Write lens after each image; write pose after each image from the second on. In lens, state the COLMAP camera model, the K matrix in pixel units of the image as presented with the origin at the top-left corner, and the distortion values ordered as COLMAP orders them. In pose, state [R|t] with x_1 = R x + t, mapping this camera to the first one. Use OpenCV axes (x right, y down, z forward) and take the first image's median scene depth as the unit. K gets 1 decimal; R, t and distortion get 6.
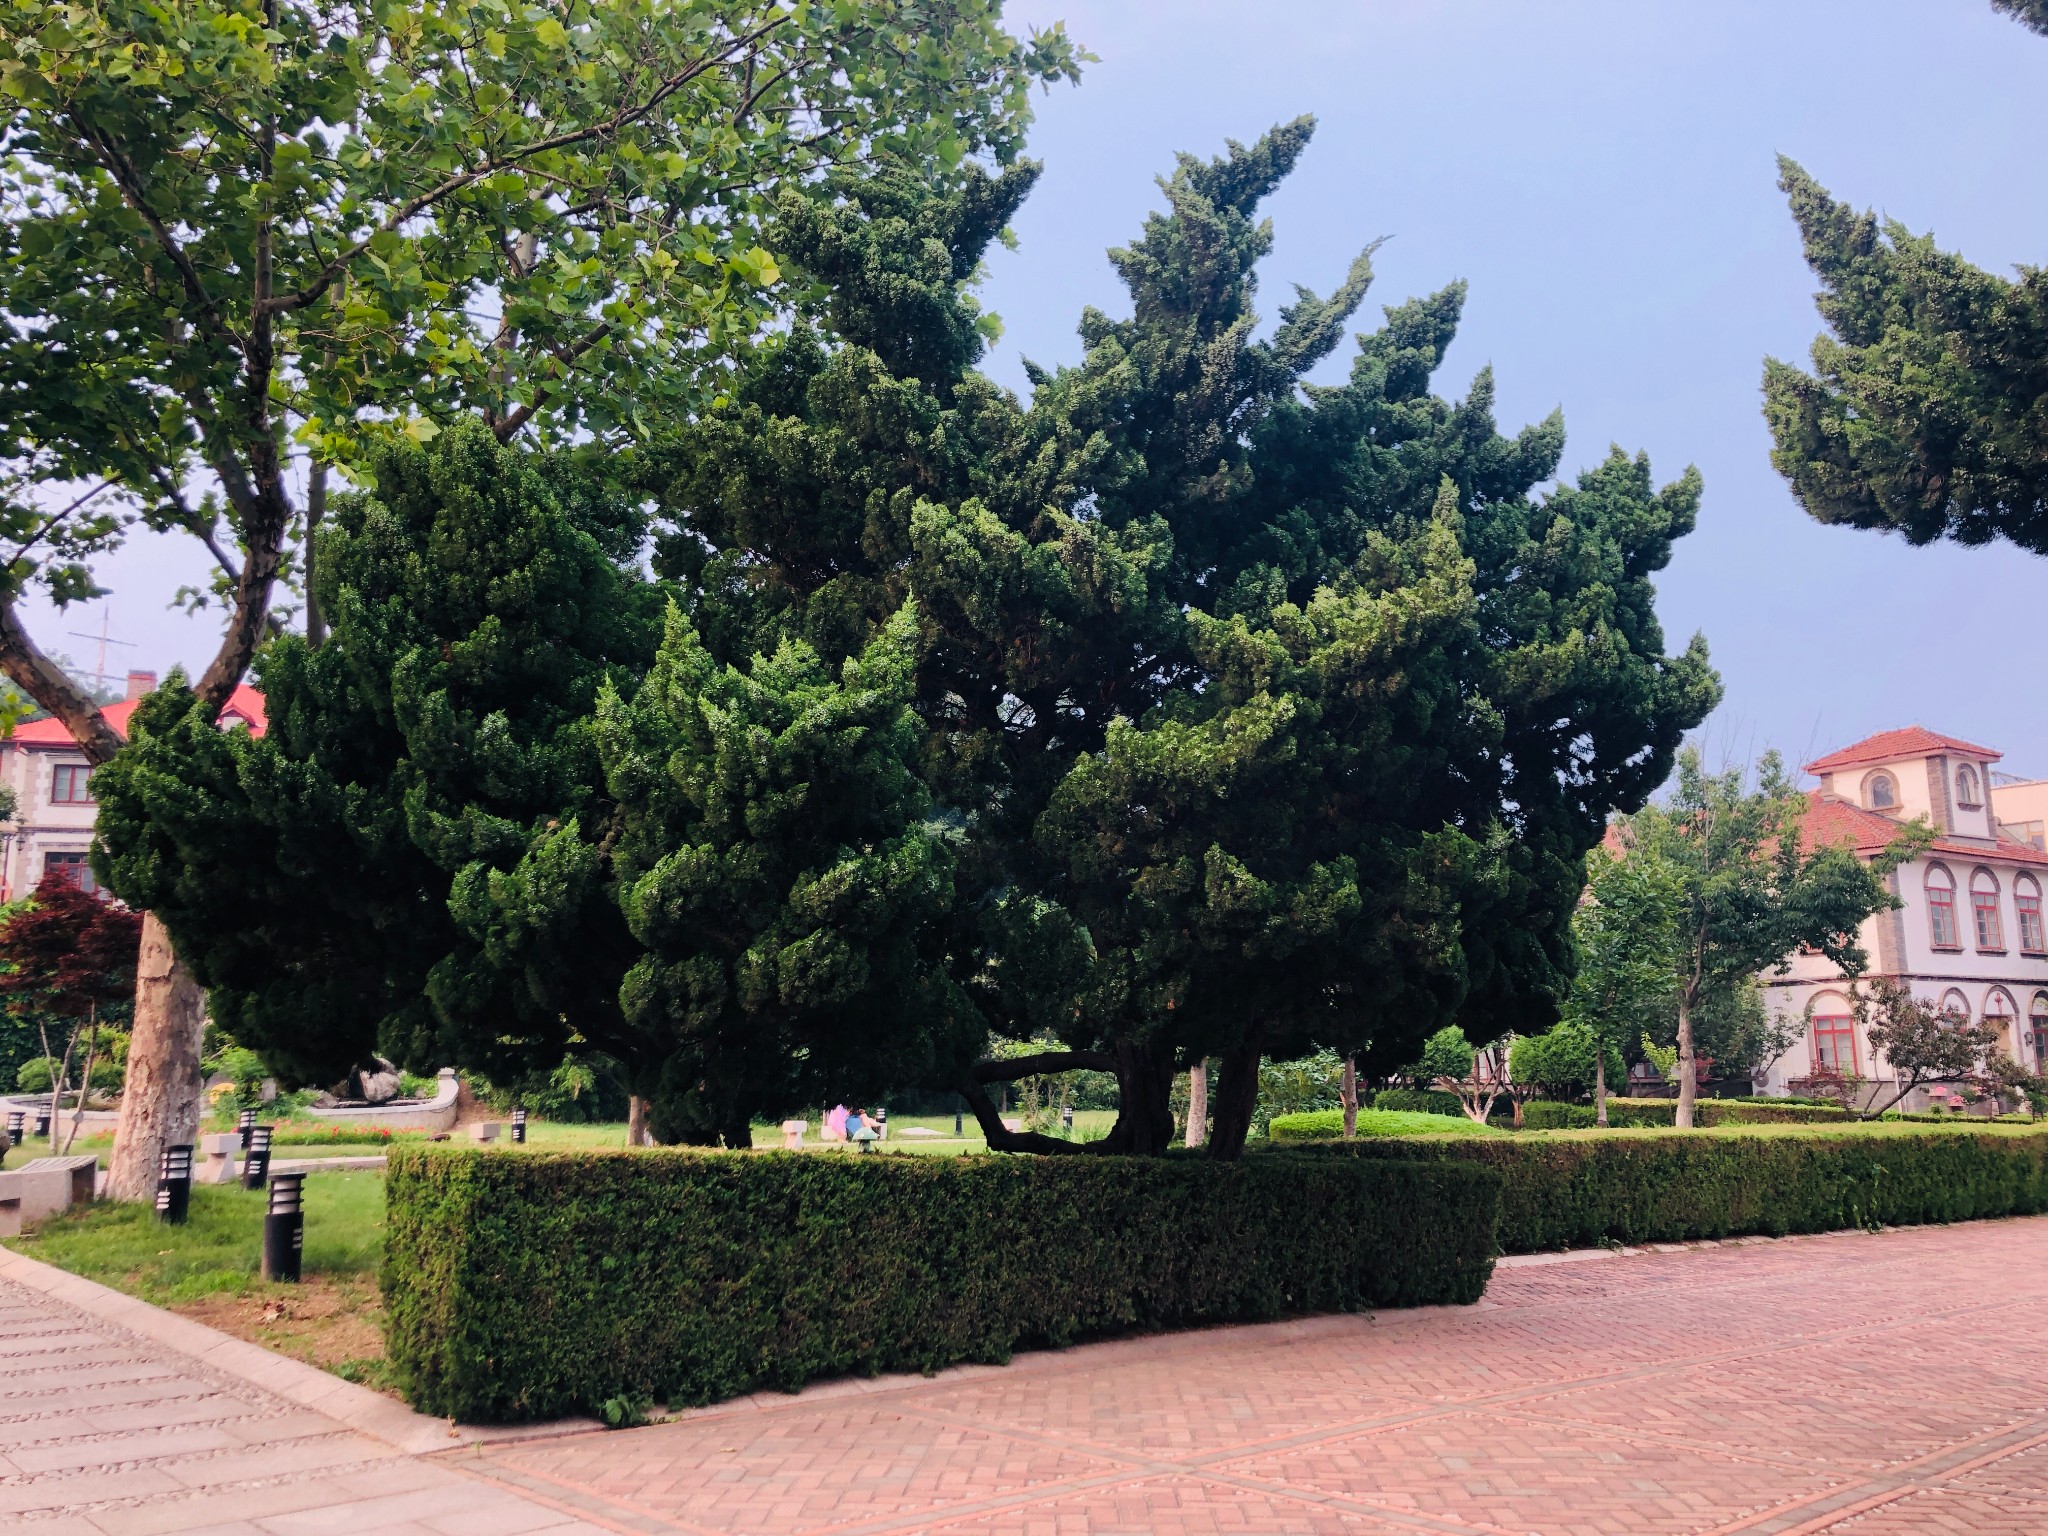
lens RADIAL K [[1803.9, 0, 1024.0], [0, 1803.9, 768.0], [0, 0, 1]] dist [-0.008260, 0.103187]
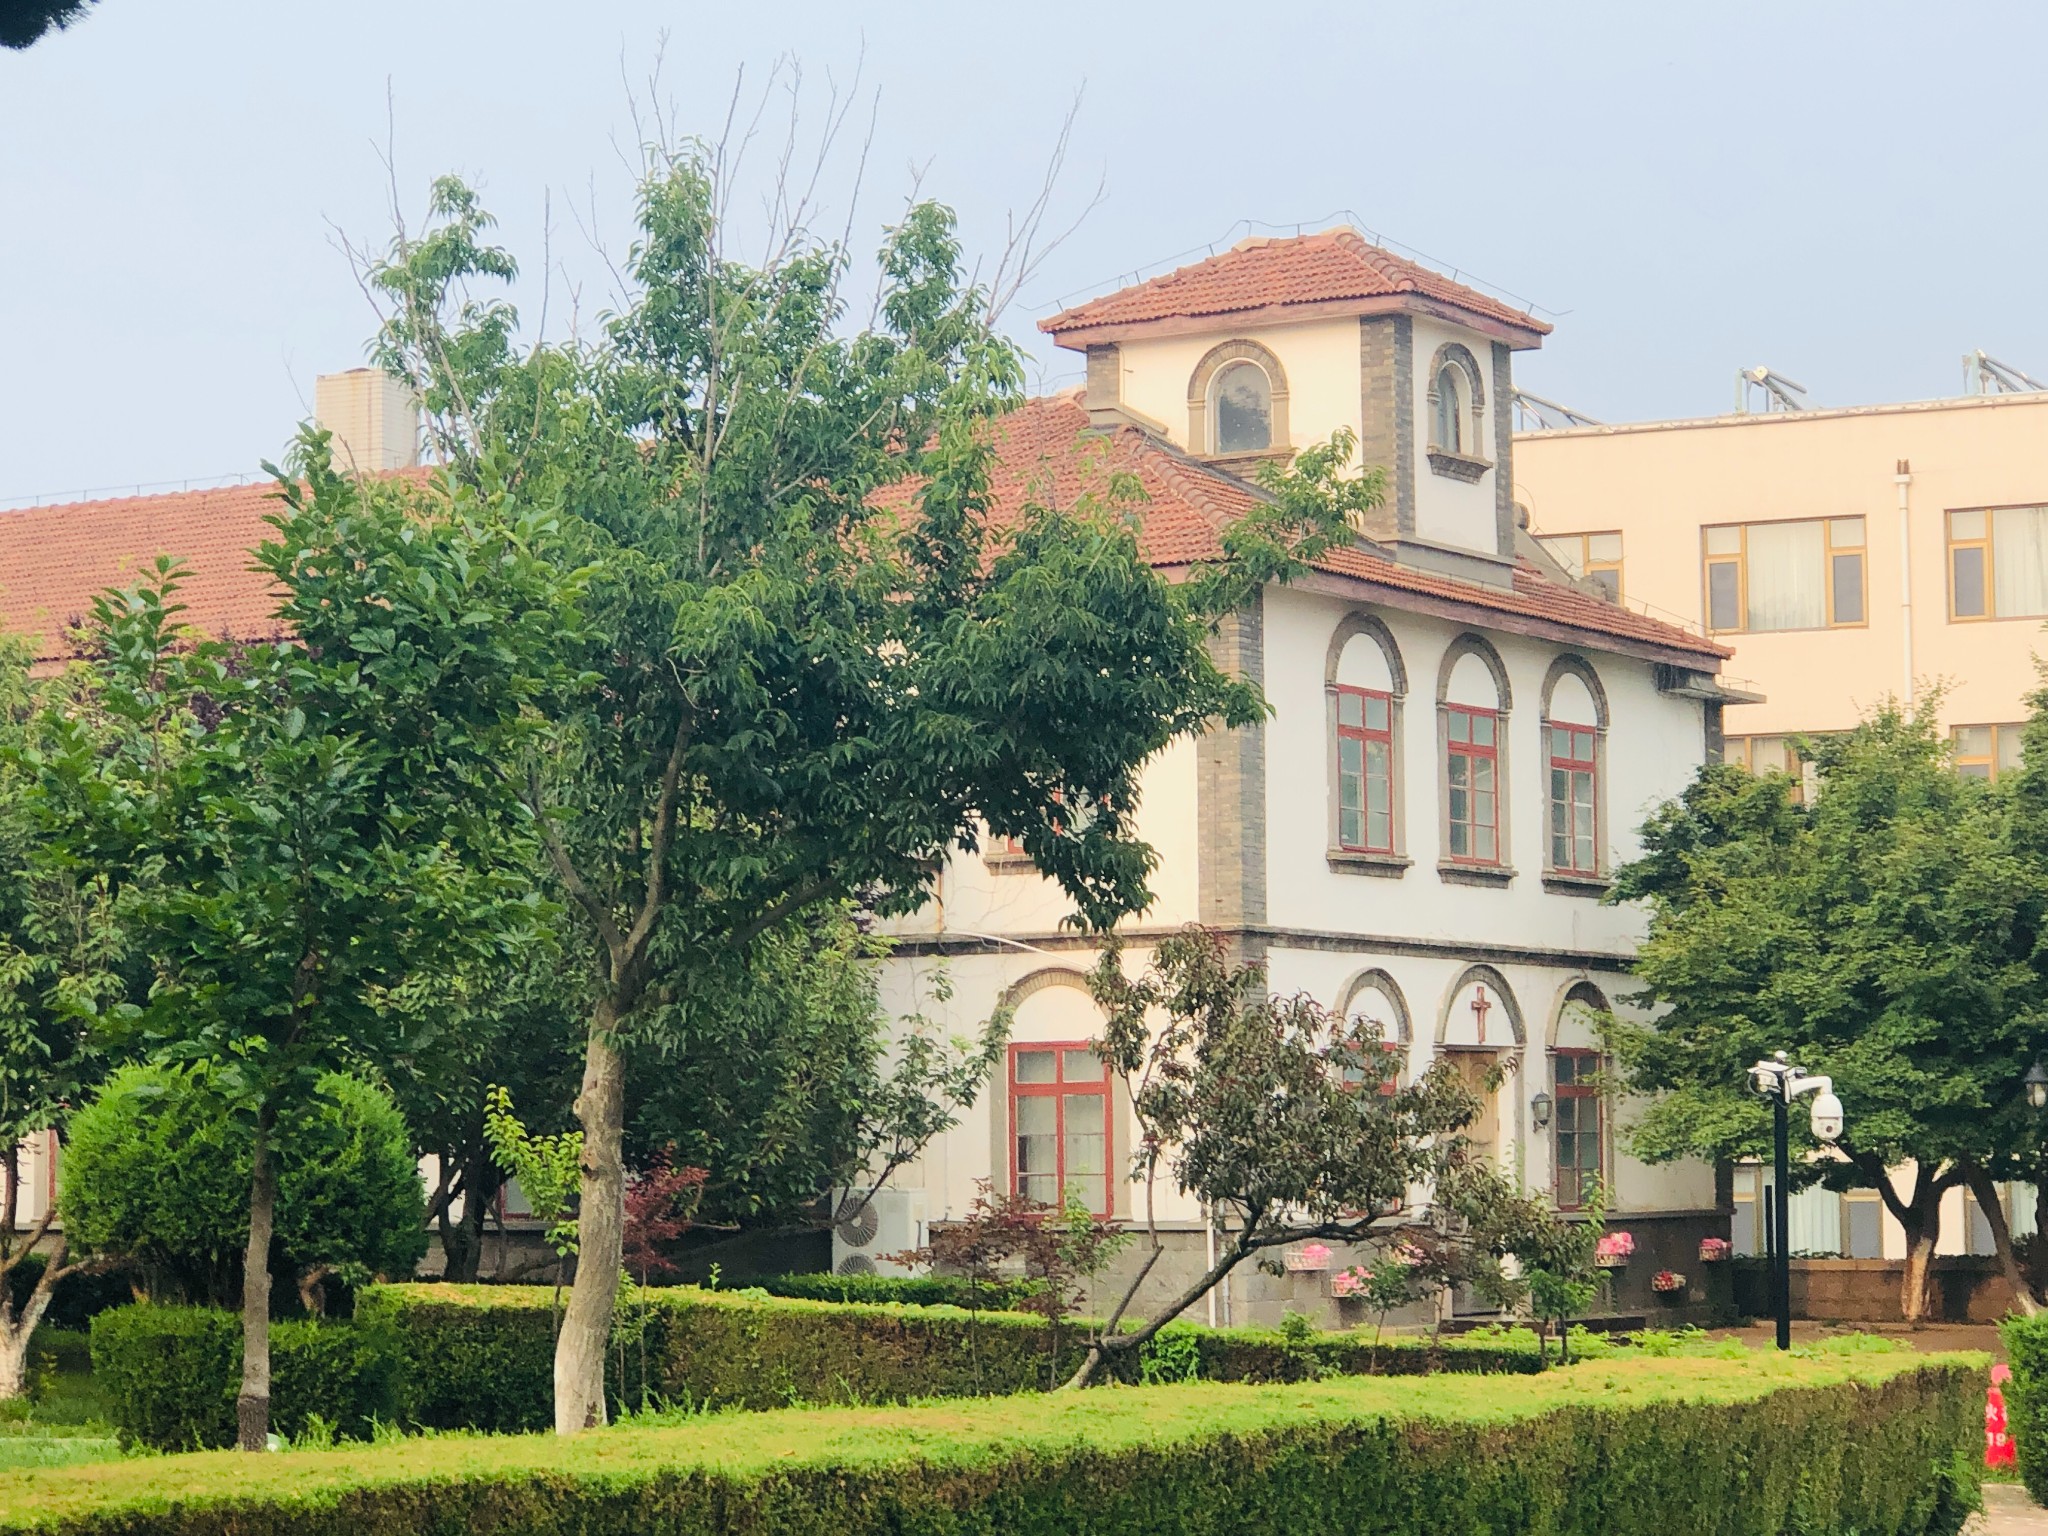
lens RADIAL K [[4854.1, 0, 1152.1], [0, 4854.1, 767.1], [0, 0, 1]] dist [-0.240442, 3.486996]
pose [[0.910851, 0.043894, 0.410395, 0.101320], [-0.078603, 0.994579, 0.068080, 0.025377], [-0.405182, -0.094269, 0.909363, 0.196908]]
